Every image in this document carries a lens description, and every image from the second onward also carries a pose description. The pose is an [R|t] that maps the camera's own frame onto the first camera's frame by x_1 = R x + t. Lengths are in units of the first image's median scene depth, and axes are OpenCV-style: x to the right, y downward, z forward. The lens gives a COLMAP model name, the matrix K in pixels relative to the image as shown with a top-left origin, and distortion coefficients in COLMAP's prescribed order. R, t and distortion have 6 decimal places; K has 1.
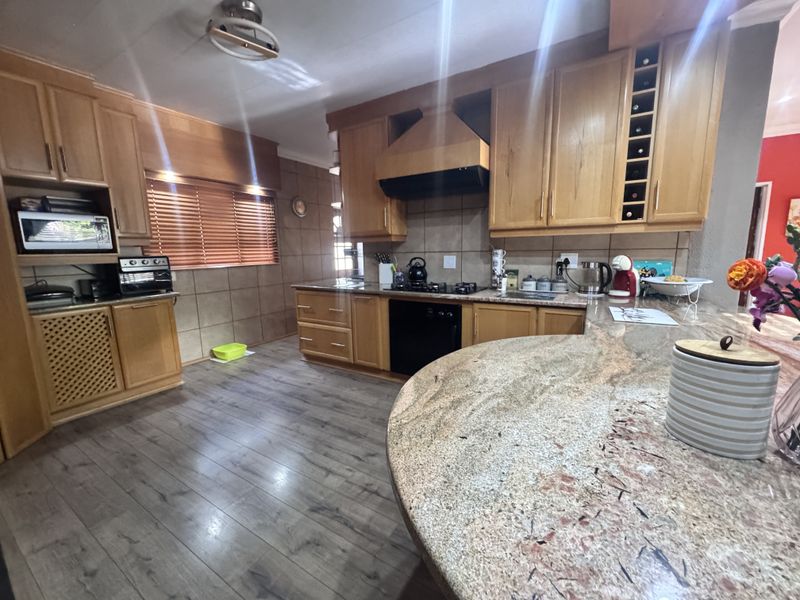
lens RADIAL K [[320.8, 0, 398.5], [0, 320.8, 301.3], [0, 0, 1]] dist [-0.007785, 0.000502]
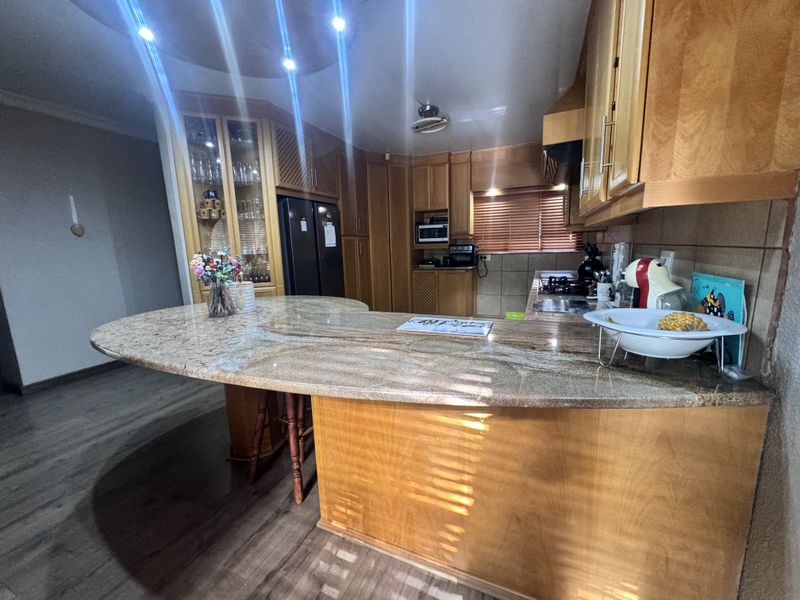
lens RADIAL K [[320.8, 0, 405.0], [0, 320.8, 297.5], [0, 0, 1]] dist [-0.007785, 0.000502]
pose [[0.141889, 0.178637, -0.973630, 0.908797], [-0.130084, 0.978417, 0.160558, -0.101089], [0.981298, 0.103872, 0.162065, 0.443731]]
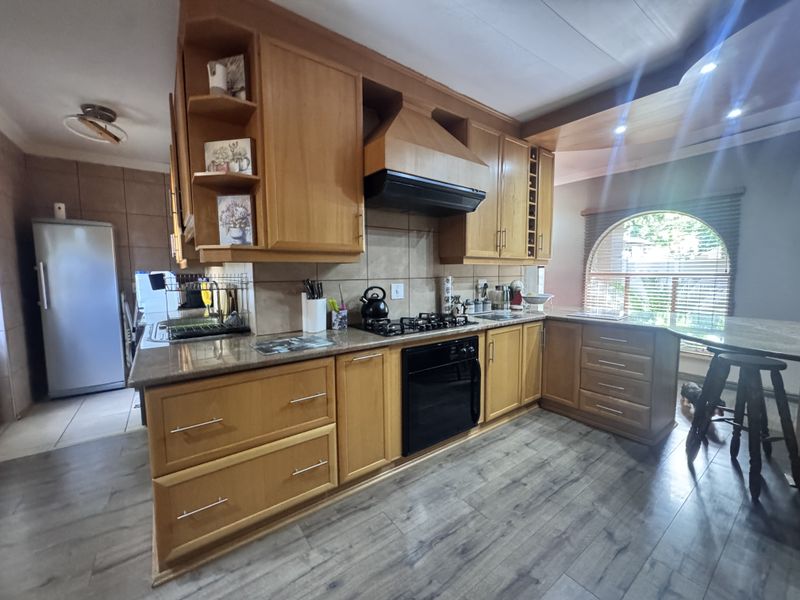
lens RADIAL K [[320.8, 0, 400.5], [0, 320.8, 301.8], [0, 0, 1]] dist [-0.007785, 0.000502]
pose [[0.372389, -0.063183, 0.925924, -0.637824], [0.151028, 0.988507, 0.006713, -0.107297], [-0.915706, 0.137341, 0.377651, 0.735979]]
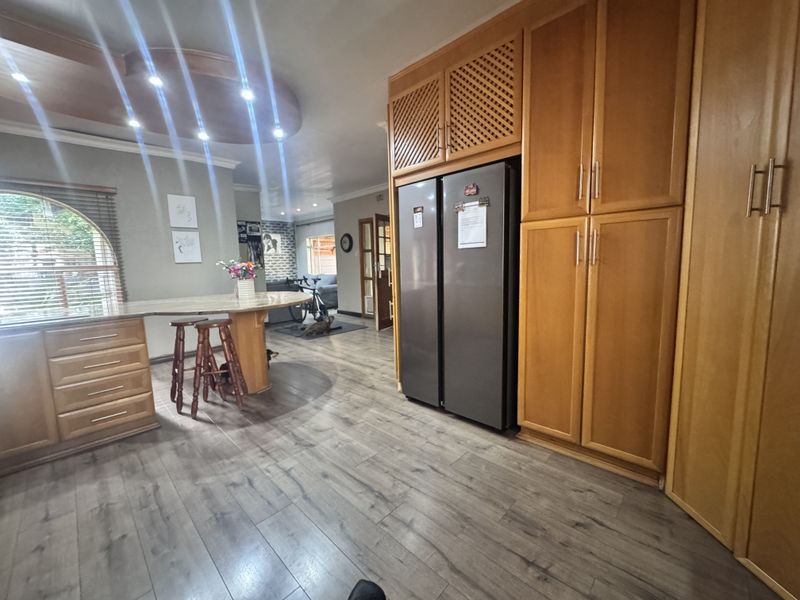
lens RADIAL K [[320.8, 0, 402.0], [0, 320.8, 295.7], [0, 0, 1]] dist [-0.007785, 0.000502]
pose [[-0.978656, 0.022692, 0.204249, -0.493031], [0.076521, 0.962653, 0.259699, -0.148610], [-0.190728, 0.269785, -0.943843, 1.080905]]
